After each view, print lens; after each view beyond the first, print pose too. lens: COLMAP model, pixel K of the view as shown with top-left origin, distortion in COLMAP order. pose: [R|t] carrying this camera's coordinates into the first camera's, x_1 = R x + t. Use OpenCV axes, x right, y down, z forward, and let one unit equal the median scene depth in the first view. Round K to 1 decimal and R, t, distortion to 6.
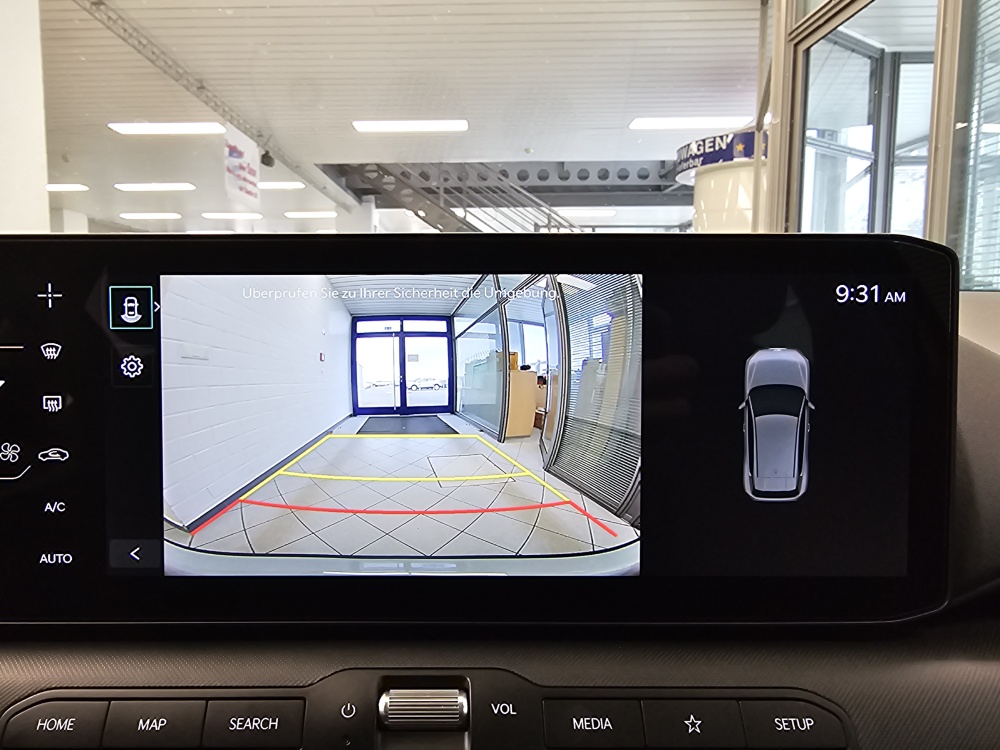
lens RADIAL K [[648.1, 0, 465.6], [0, 648.1, 379.1], [0, 0, 1]] dist [0.000007, -0.004660]
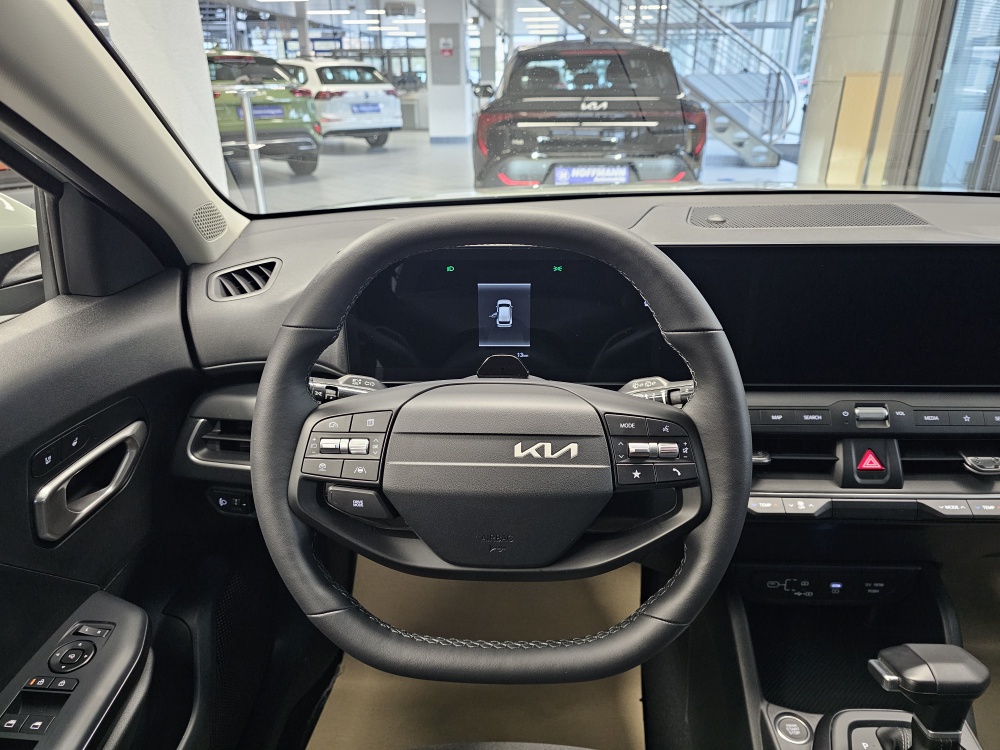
lens RADIAL K [[673.0, 0, 503.4], [0, 673.0, 366.7], [0, 0, 1]] dist [0.045356, -0.055409]
pose [[0.999921, 0.001085, -0.012484, -0.147904], [0.002851, 0.950413, 0.310977, -0.056227], [0.012202, -0.310989, 0.950335, -0.162189]]
